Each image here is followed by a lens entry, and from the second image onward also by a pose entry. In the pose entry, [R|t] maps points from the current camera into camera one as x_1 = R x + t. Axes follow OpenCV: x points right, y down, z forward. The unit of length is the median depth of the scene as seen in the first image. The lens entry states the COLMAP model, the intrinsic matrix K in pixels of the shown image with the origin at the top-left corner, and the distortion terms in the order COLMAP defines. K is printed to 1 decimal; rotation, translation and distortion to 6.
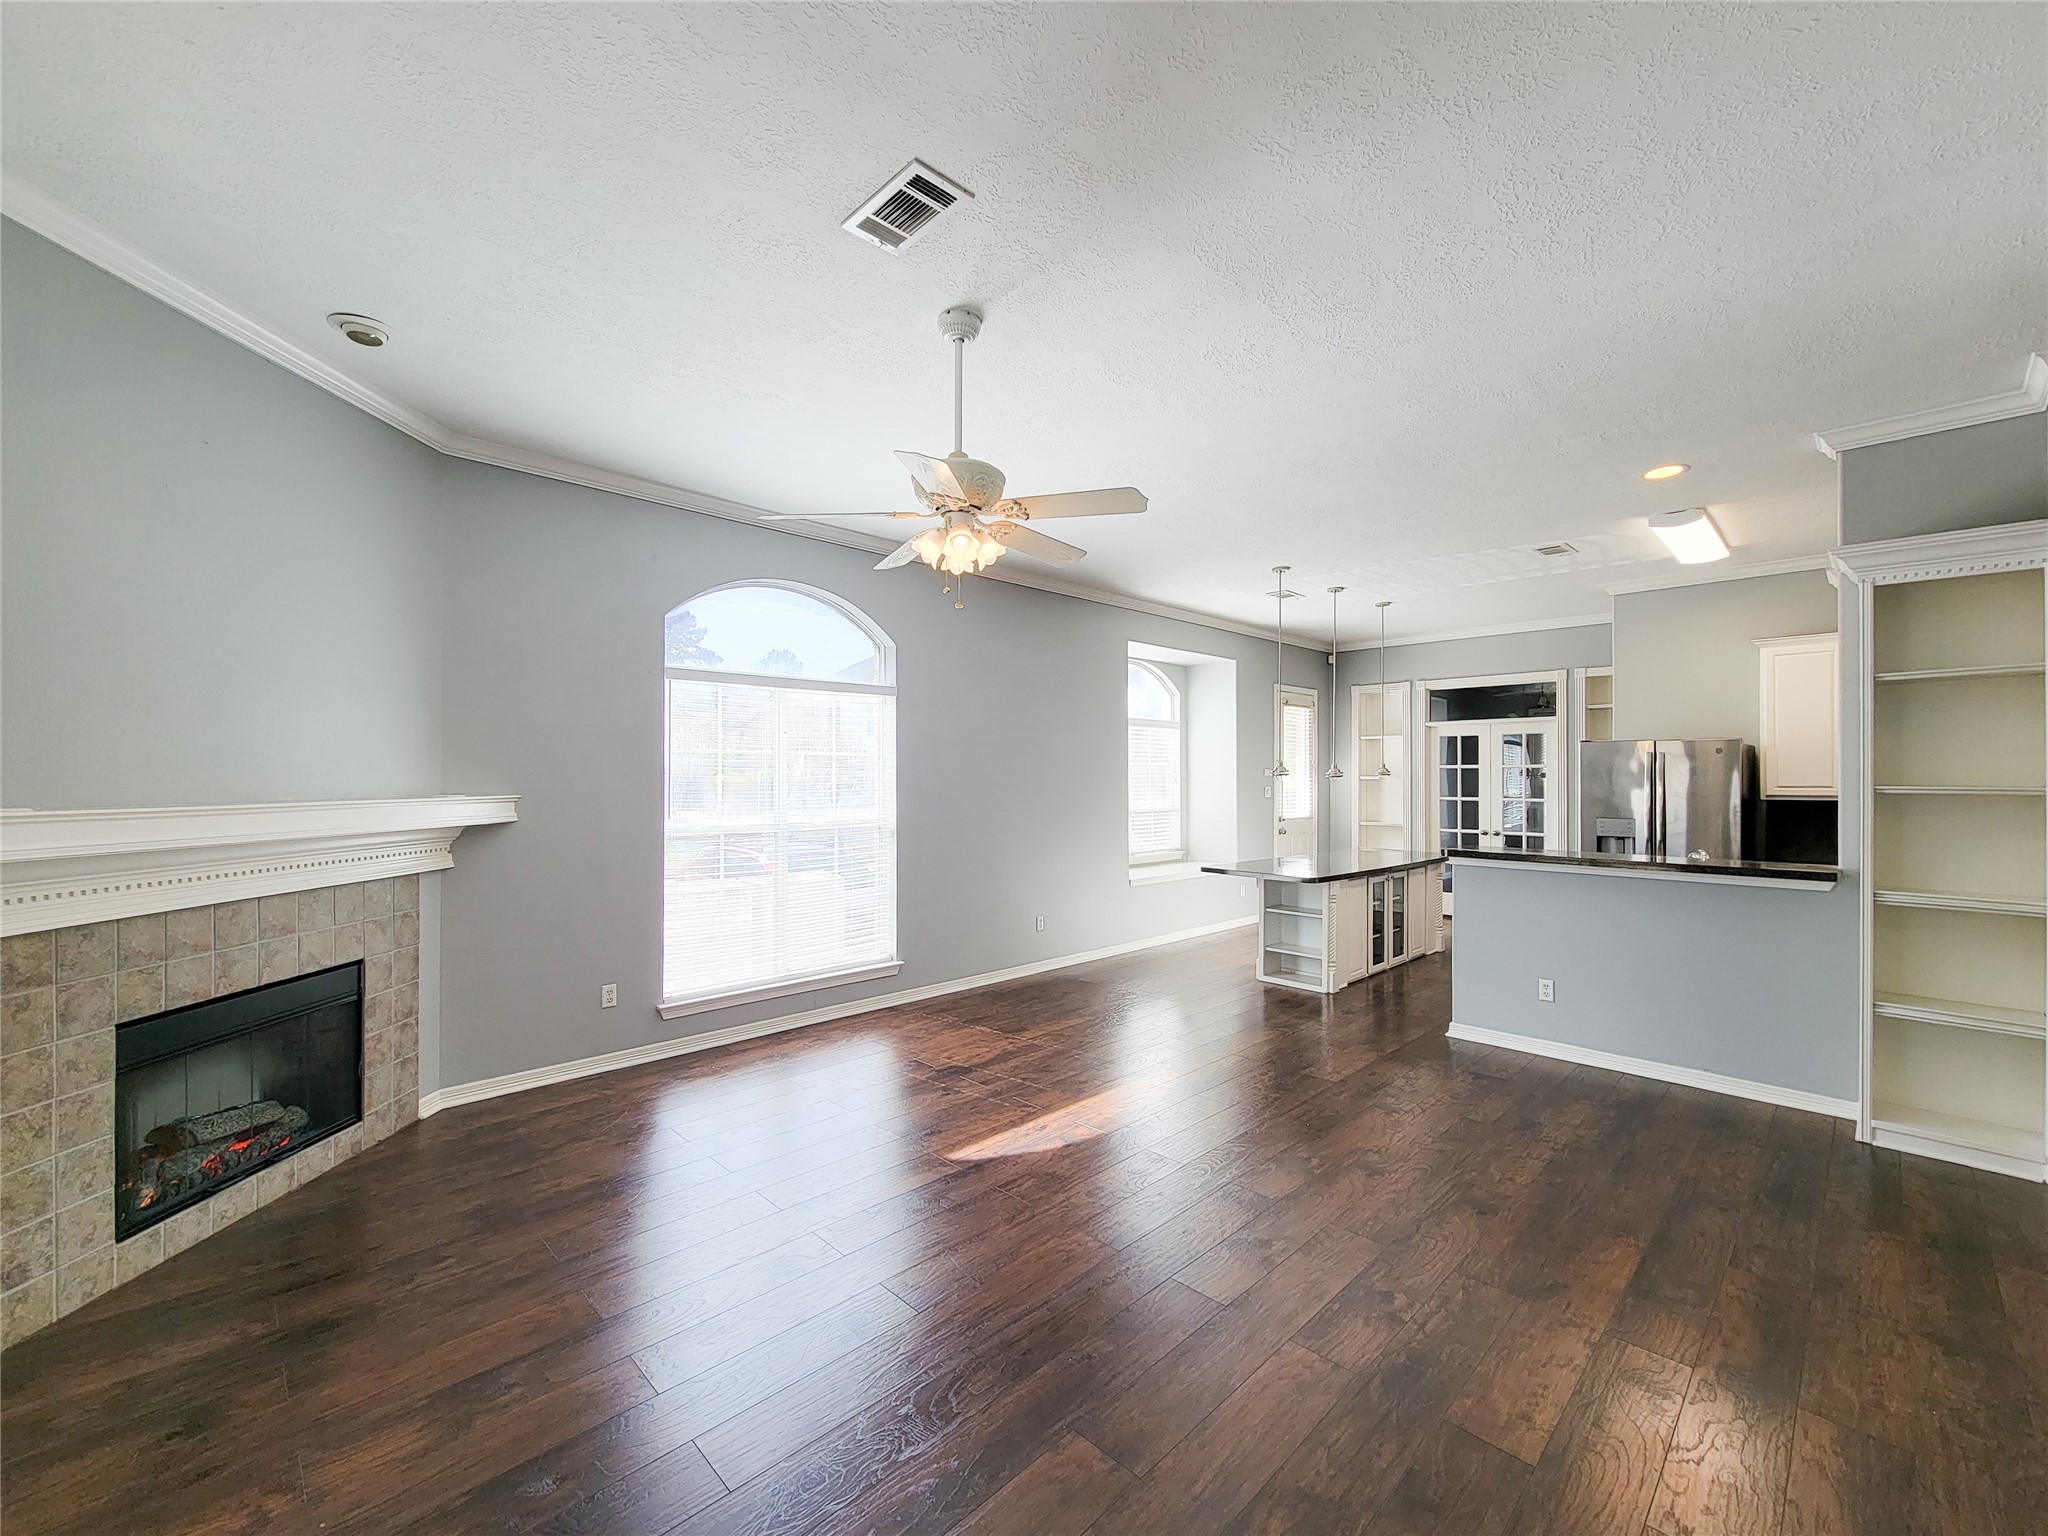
lens RADIAL K [[843.2, 0, 1022.8], [0, 843.2, 771.0], [0, 0, 1]] dist [0.004809, -0.002964]
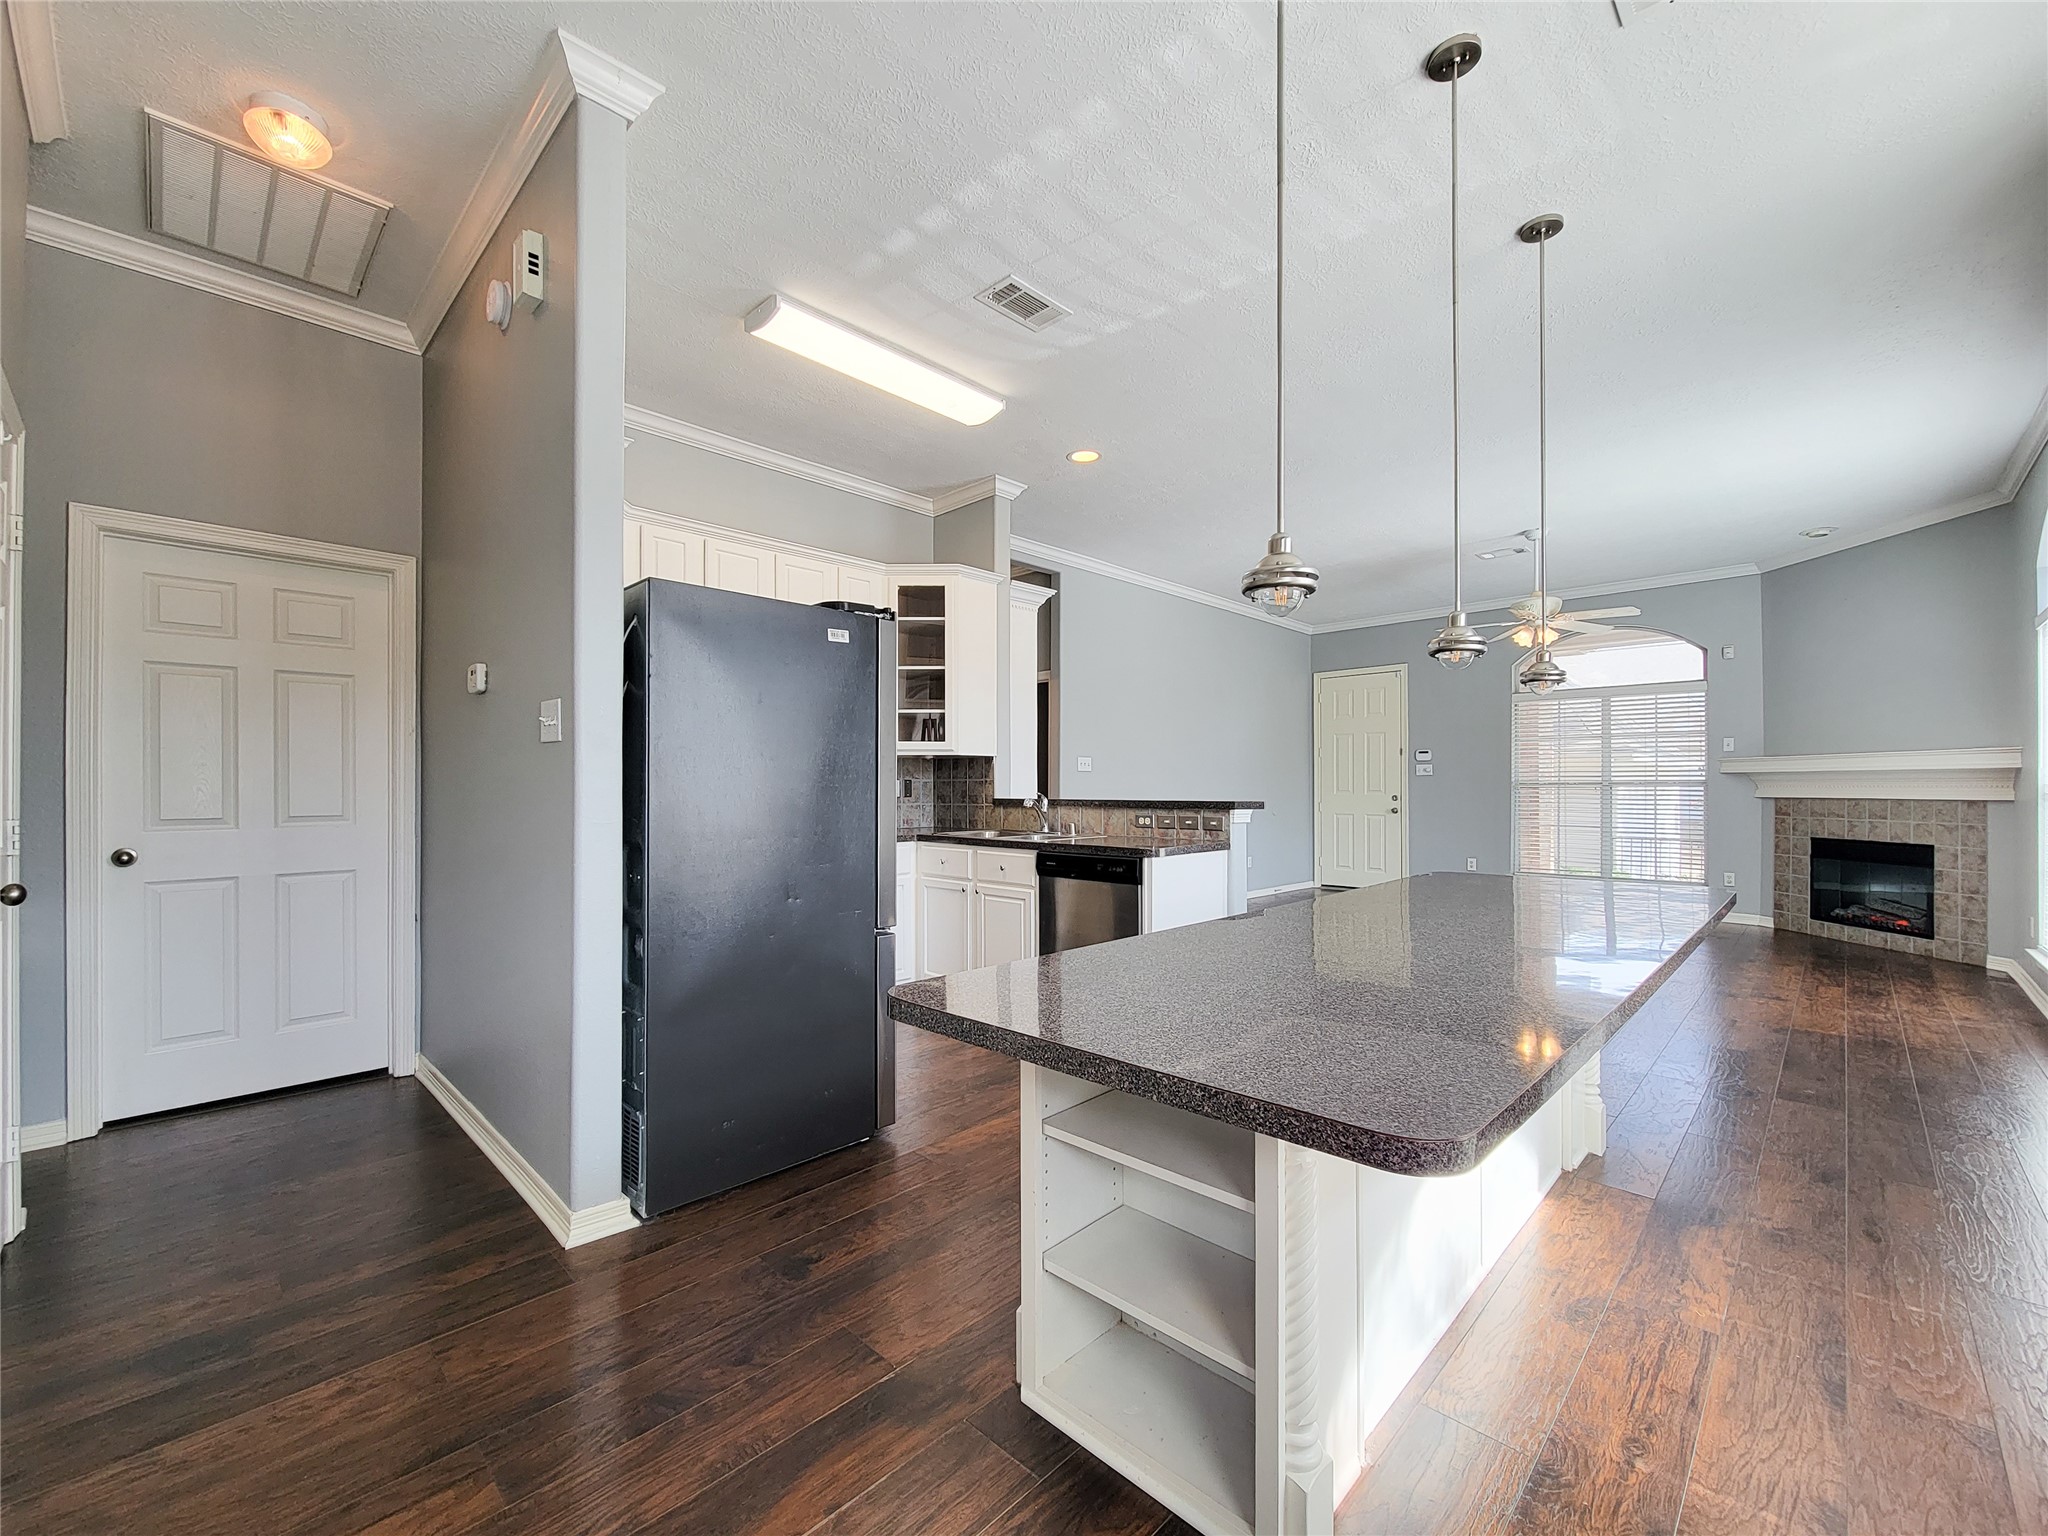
lens RADIAL K [[843.2, 0, 1021.5], [0, 843.2, 780.2], [0, 0, 1]] dist [0.004809, -0.002964]
pose [[-0.999875, 0.005051, -0.015006, 1.394279], [0.005295, 0.999854, -0.016249, 0.140659], [0.014922, -0.016327, -0.999755, 3.445766]]
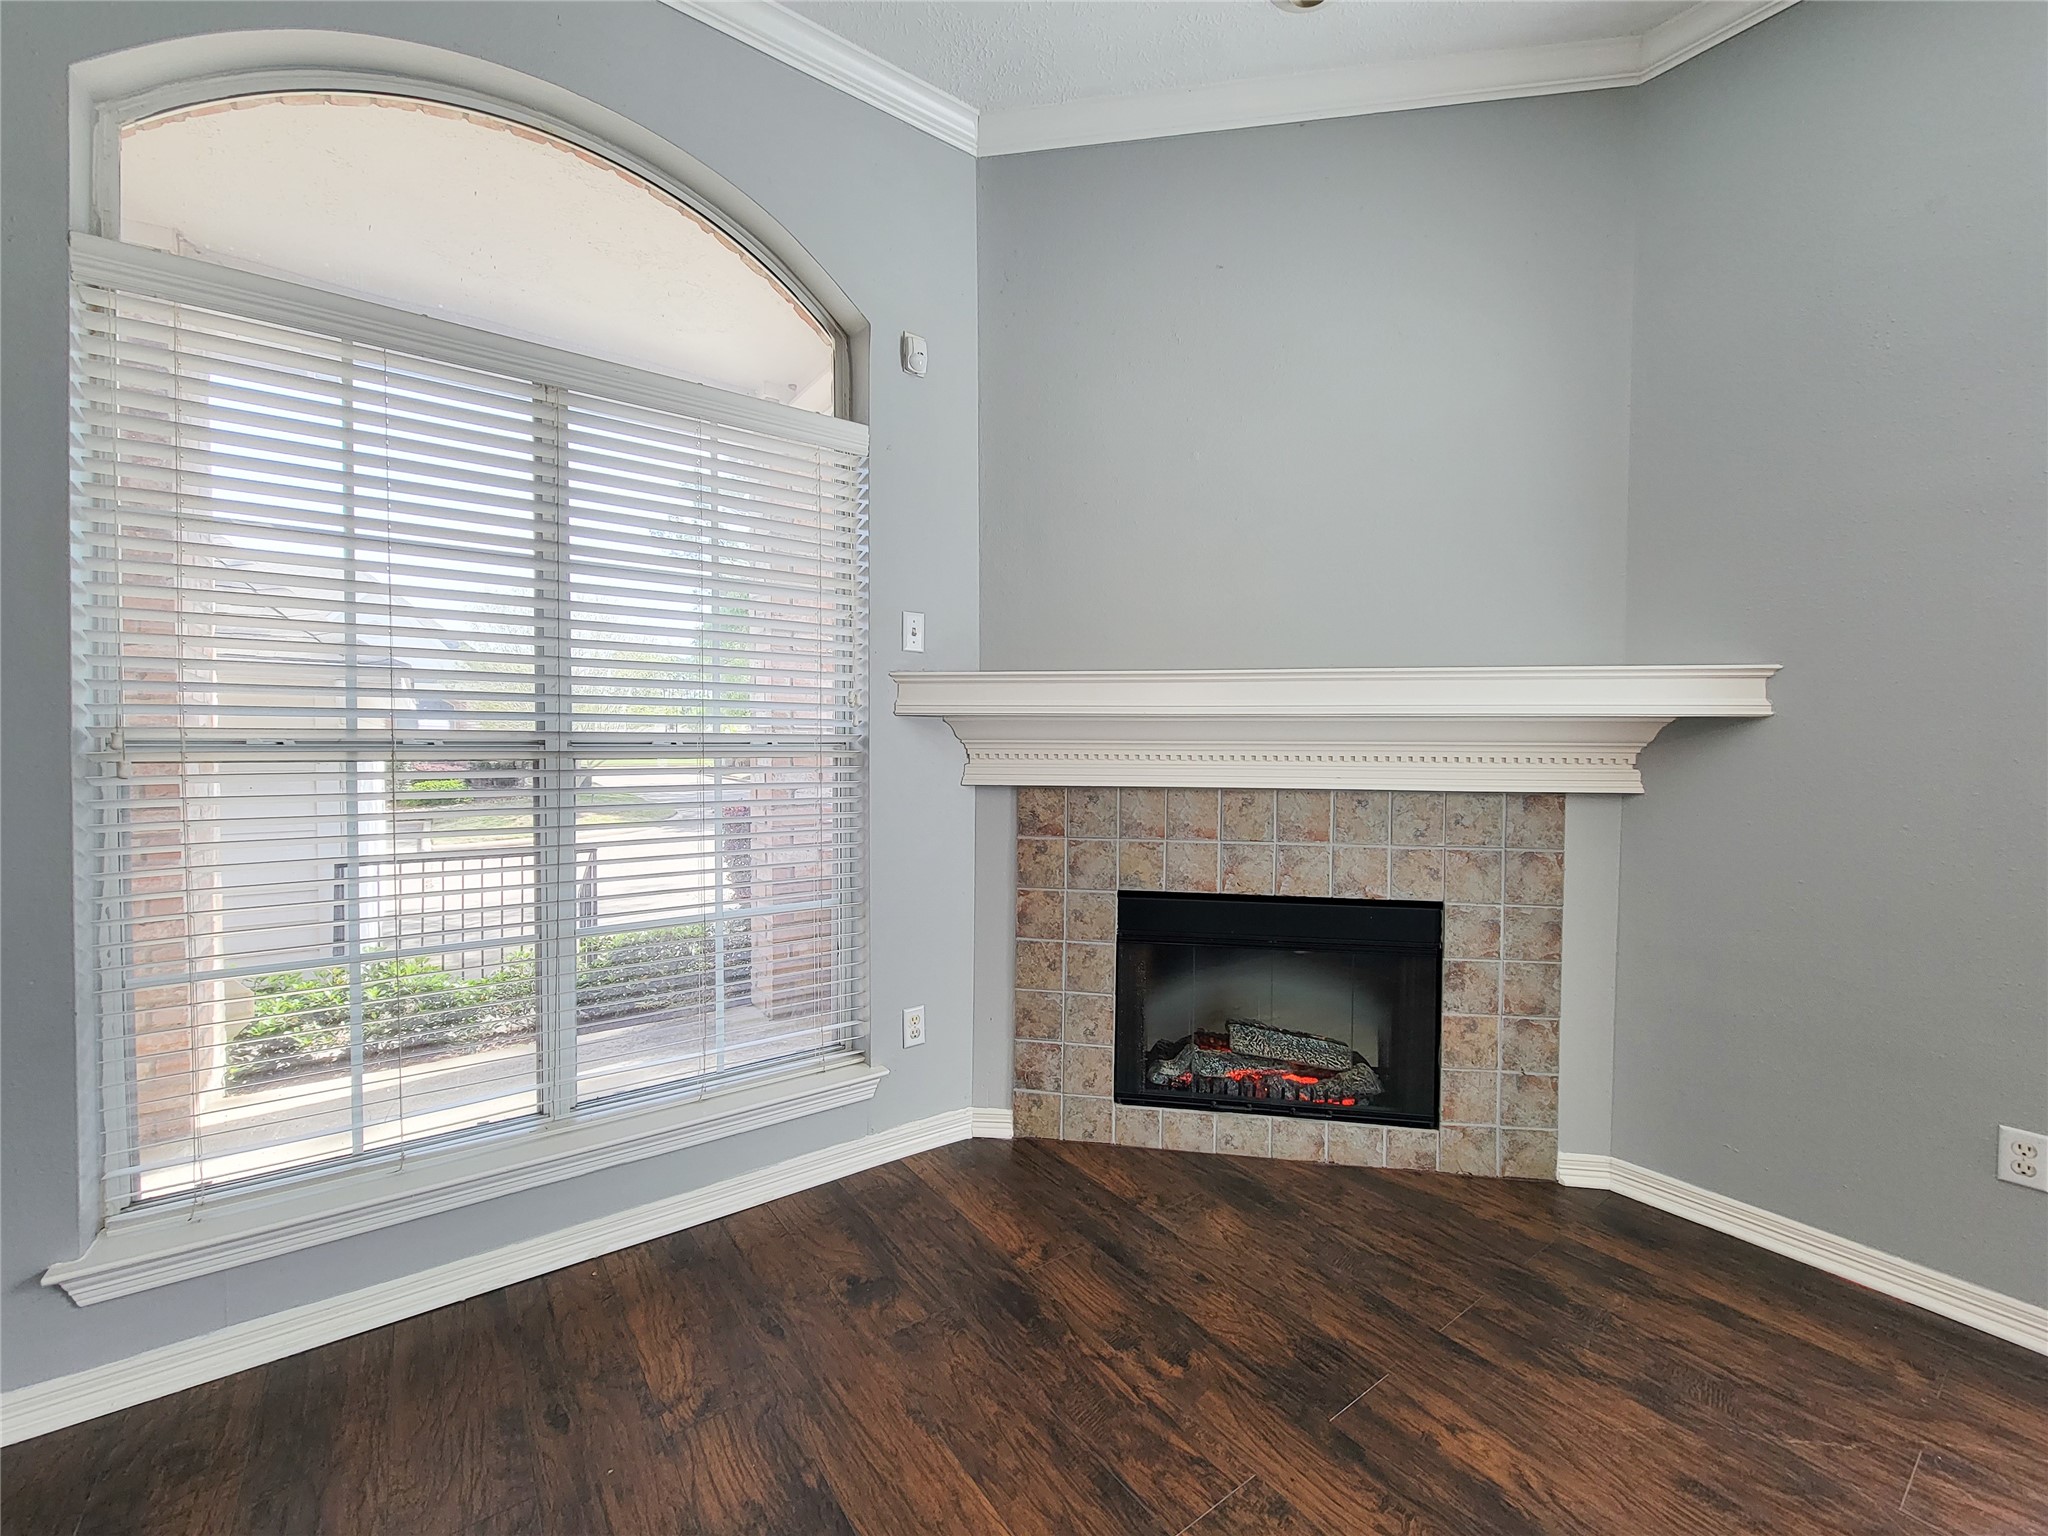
lens RADIAL K [[843.2, 0, 1046.2], [0, 843.2, 765.0], [0, 0, 1]] dist [0.004809, -0.002964]
pose [[-0.150385, 0.030475, -0.988158, -0.055851], [0.003991, 0.999535, 0.030218, 0.111057], [0.988619, 0.000601, -0.150437, 1.004945]]
